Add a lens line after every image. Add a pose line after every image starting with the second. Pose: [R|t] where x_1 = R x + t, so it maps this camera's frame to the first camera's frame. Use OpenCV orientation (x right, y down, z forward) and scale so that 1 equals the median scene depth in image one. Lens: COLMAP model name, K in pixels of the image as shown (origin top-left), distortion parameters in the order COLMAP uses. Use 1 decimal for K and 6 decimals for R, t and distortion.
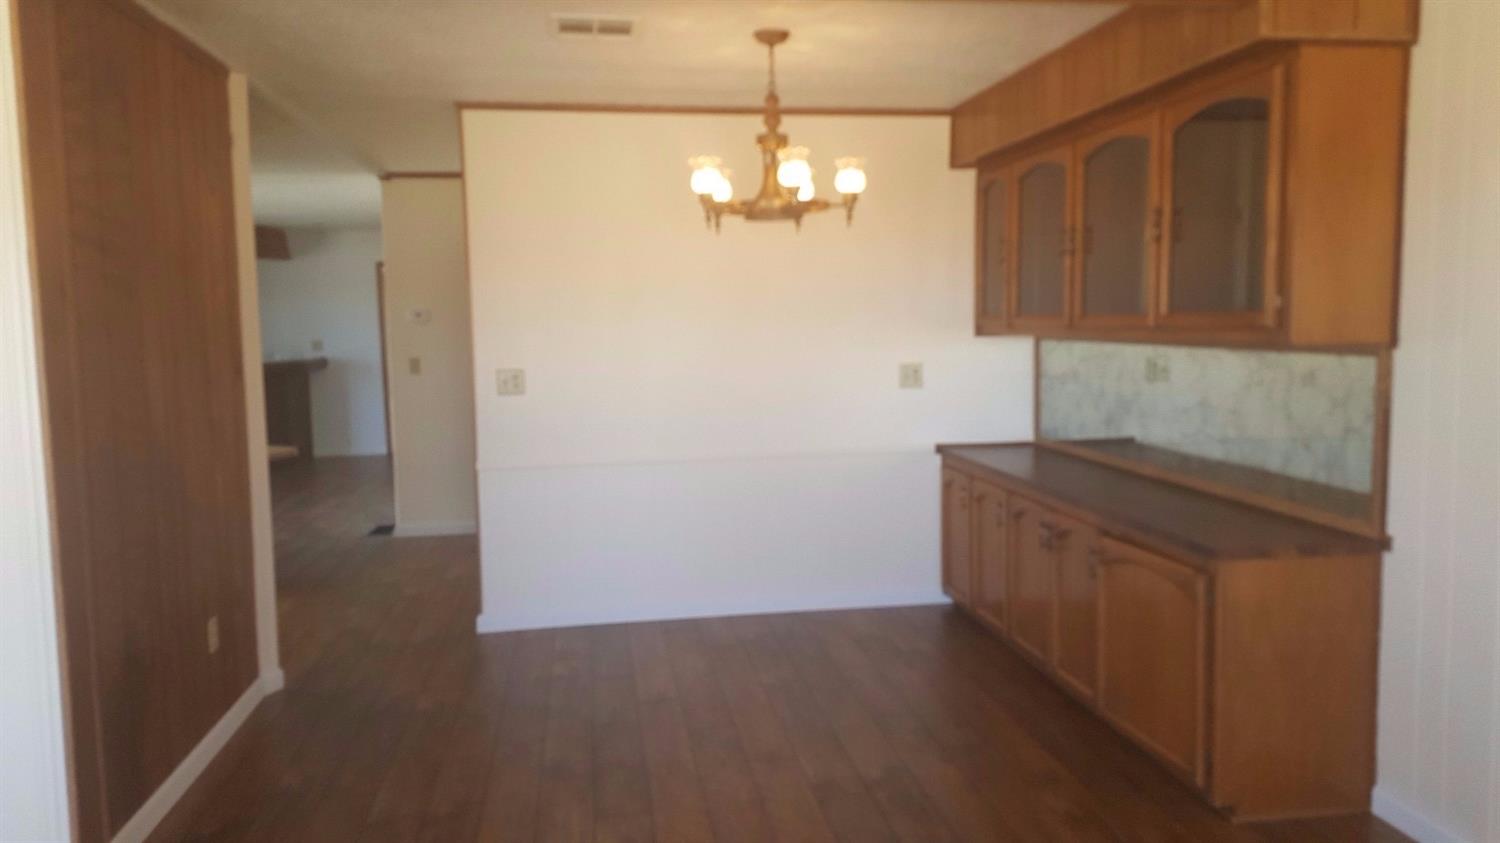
lens RADIAL K [[1055.9, 0, 750.3], [0, 1055.9, 396.6], [0, 0, 1]] dist [0.001552, 0.001110]
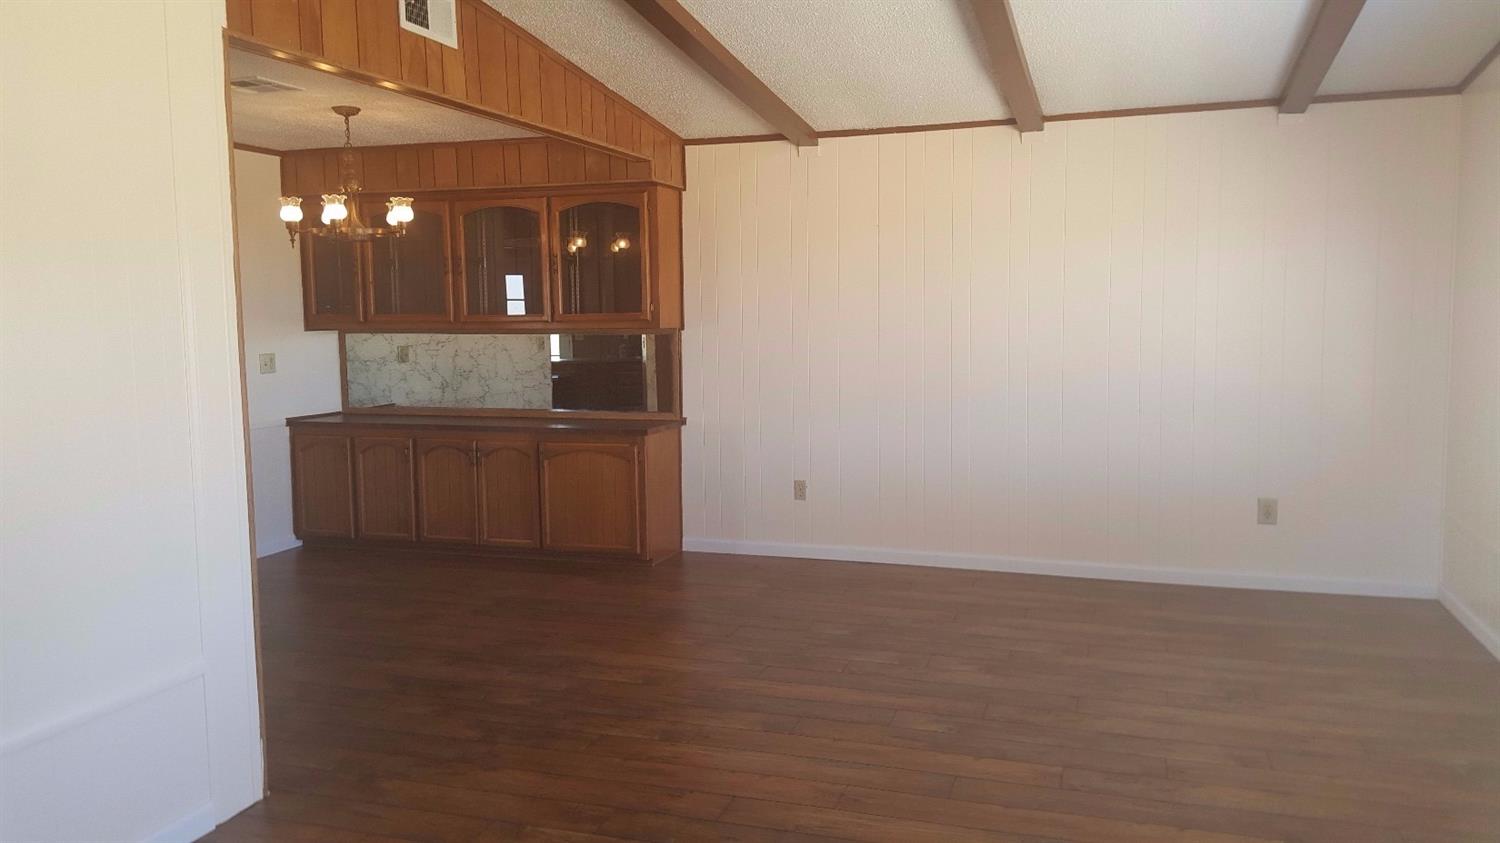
lens RADIAL K [[1115.3, 0, 750.0], [0, 1115.3, 421.5], [0, 0, 1]] dist [0.003059, -0.000420]
pose [[0.445719, -0.086792, 0.890955, -0.776471], [0.068075, 0.995693, 0.062939, 0.003397], [-0.892581, 0.032599, 0.449708, -0.075886]]
